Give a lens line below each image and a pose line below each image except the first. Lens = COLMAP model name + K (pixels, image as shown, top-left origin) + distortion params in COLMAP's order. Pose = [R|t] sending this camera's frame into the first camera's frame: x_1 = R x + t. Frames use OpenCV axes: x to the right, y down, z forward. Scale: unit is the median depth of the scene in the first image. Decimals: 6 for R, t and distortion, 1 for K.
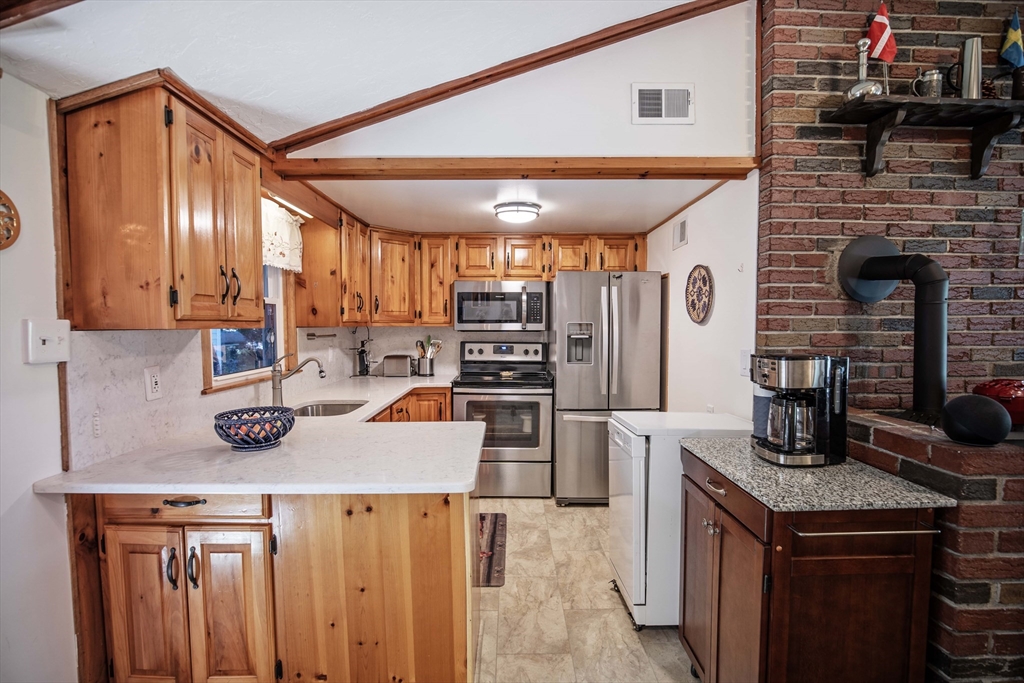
lens RADIAL K [[478.2, 0, 512.0], [0, 478.2, 349.9], [0, 0, 1]] dist [-0.040610, 0.009247]
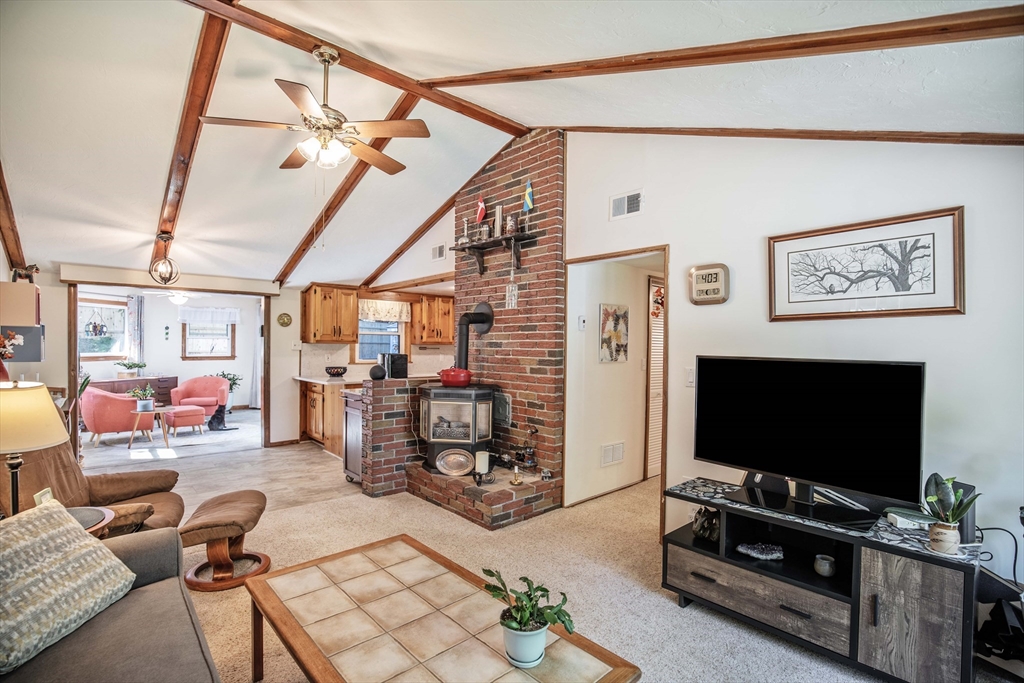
lens RADIAL K [[478.2, 0, 512.0], [0, 478.2, 349.9], [0, 0, 1]] dist [-0.040610, 0.009247]
pose [[0.654369, 0.018715, -0.755943, 1.419596], [-0.054556, 0.998257, -0.022511, 0.005841], [0.754205, 0.055972, 0.654250, -0.163353]]
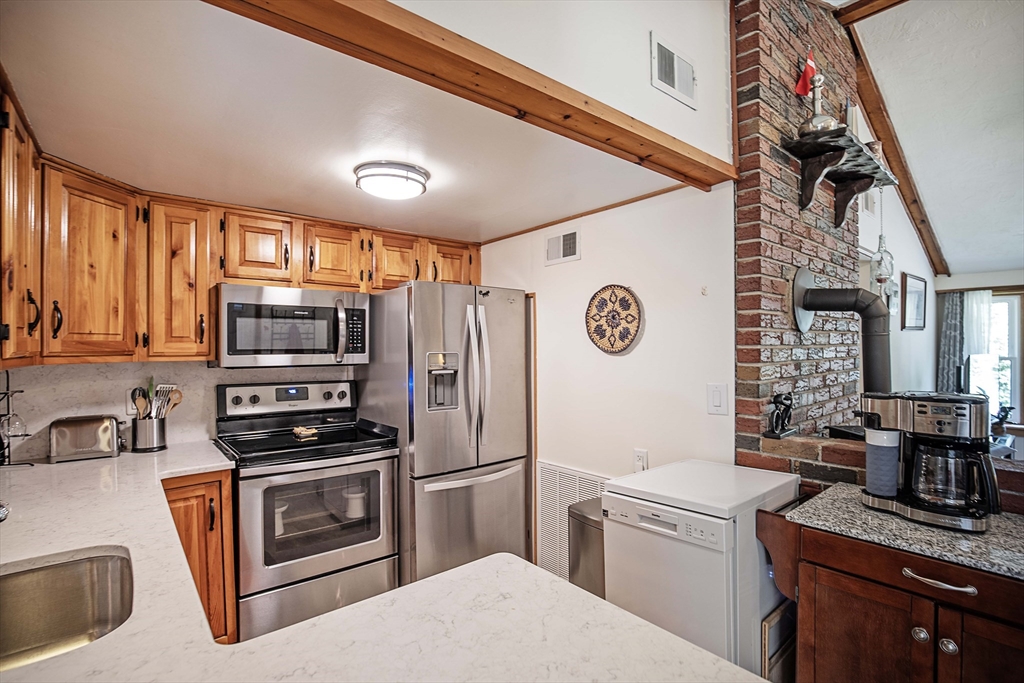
lens RADIAL K [[478.2, 0, 512.0], [0, 478.2, 349.9], [0, 0, 1]] dist [-0.040610, 0.009247]
pose [[0.776559, -0.007650, 0.629998, -0.220811], [0.039425, 0.998557, -0.036471, -0.029011], [-0.628810, 0.053160, 0.775740, 0.348483]]
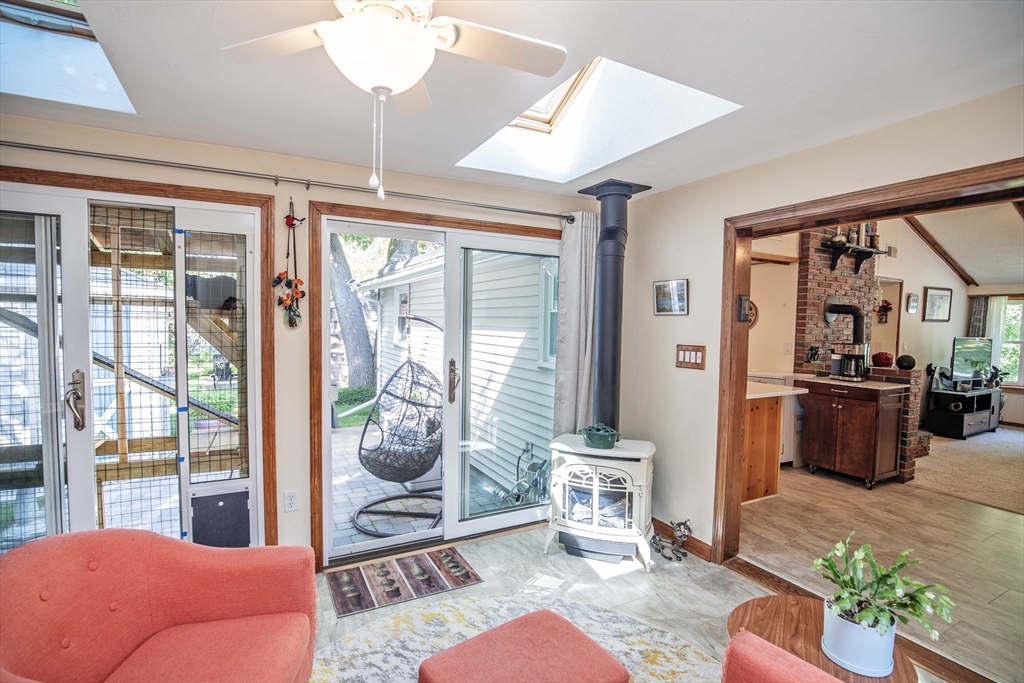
lens RADIAL K [[478.2, 0, 512.0], [0, 478.2, 349.9], [0, 0, 1]] dist [-0.040610, 0.009247]
pose [[0.887322, -0.007419, 0.461091, -1.053296], [0.004786, 0.999965, 0.006880, 0.009584], [-0.461126, -0.003898, 0.887326, -0.232814]]
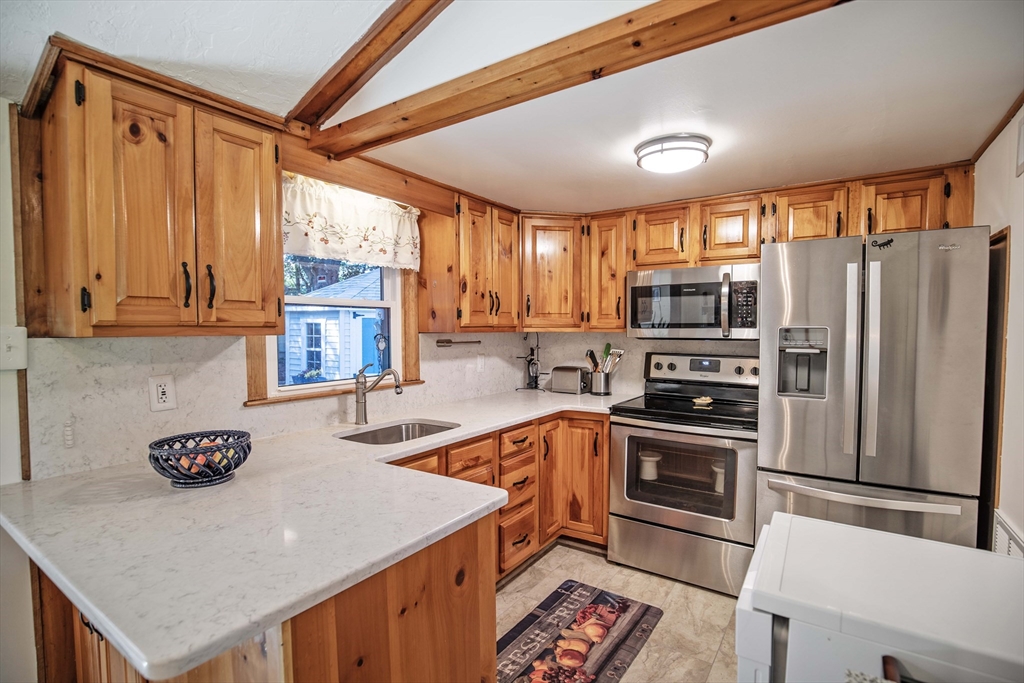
lens RADIAL K [[478.2, 0, 512.0], [0, 478.2, 349.9], [0, 0, 1]] dist [-0.040610, 0.009247]
pose [[0.821852, 0.024868, -0.569158, 0.168300], [-0.029625, 0.999561, 0.000895, -0.018027], [0.568930, 0.016126, 0.822228, 0.299091]]
